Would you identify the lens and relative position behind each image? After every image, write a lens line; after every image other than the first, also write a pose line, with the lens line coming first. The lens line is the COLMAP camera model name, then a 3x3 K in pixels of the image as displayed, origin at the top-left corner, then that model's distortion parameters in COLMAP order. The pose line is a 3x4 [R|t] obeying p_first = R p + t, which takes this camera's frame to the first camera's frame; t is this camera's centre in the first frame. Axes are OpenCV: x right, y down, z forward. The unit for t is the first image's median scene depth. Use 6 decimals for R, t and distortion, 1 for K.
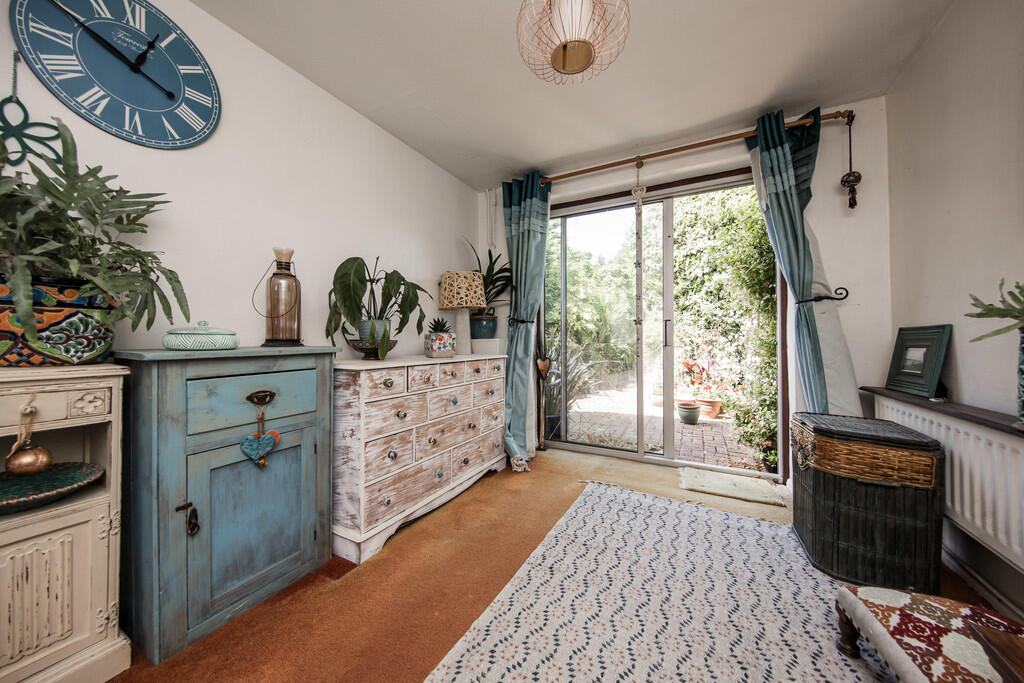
lens RADIAL K [[335.8, 0, 519.0], [0, 335.8, 328.8], [0, 0, 1]] dist [-0.002033, -0.000048]
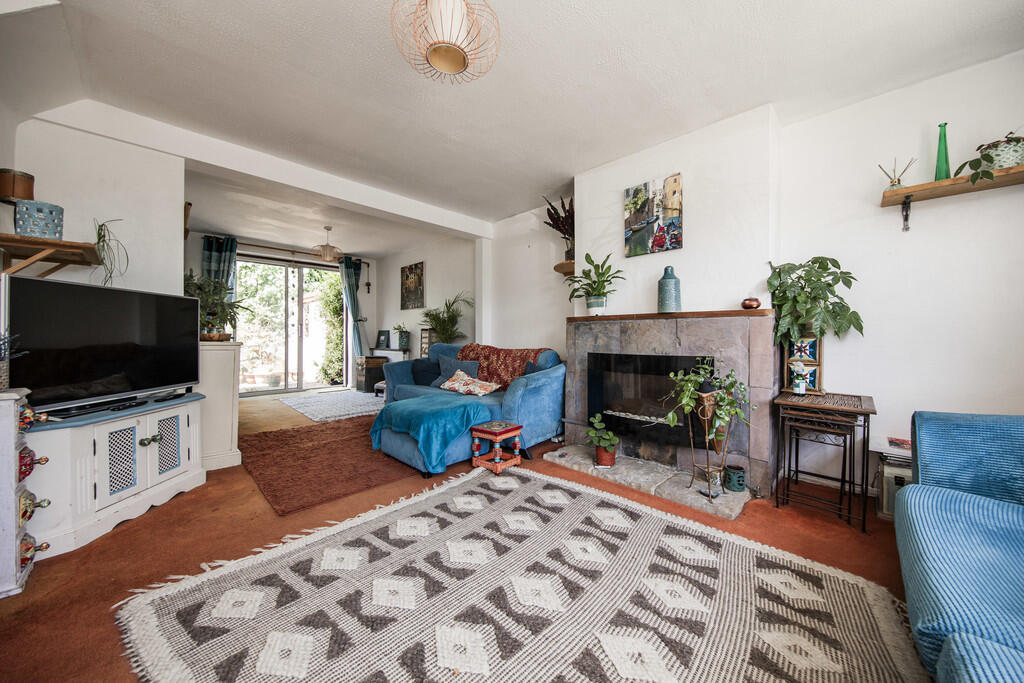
lens RADIAL K [[355.6, 0, 529.8], [0, 355.6, 336.3], [0, 0, 1]] dist [-0.001425, -0.001420]
pose [[0.246600, -0.009715, 0.969069, -1.568753], [-0.025407, 0.999541, 0.016486, -0.029062], [-0.968784, -0.028687, 0.246240, -1.102102]]
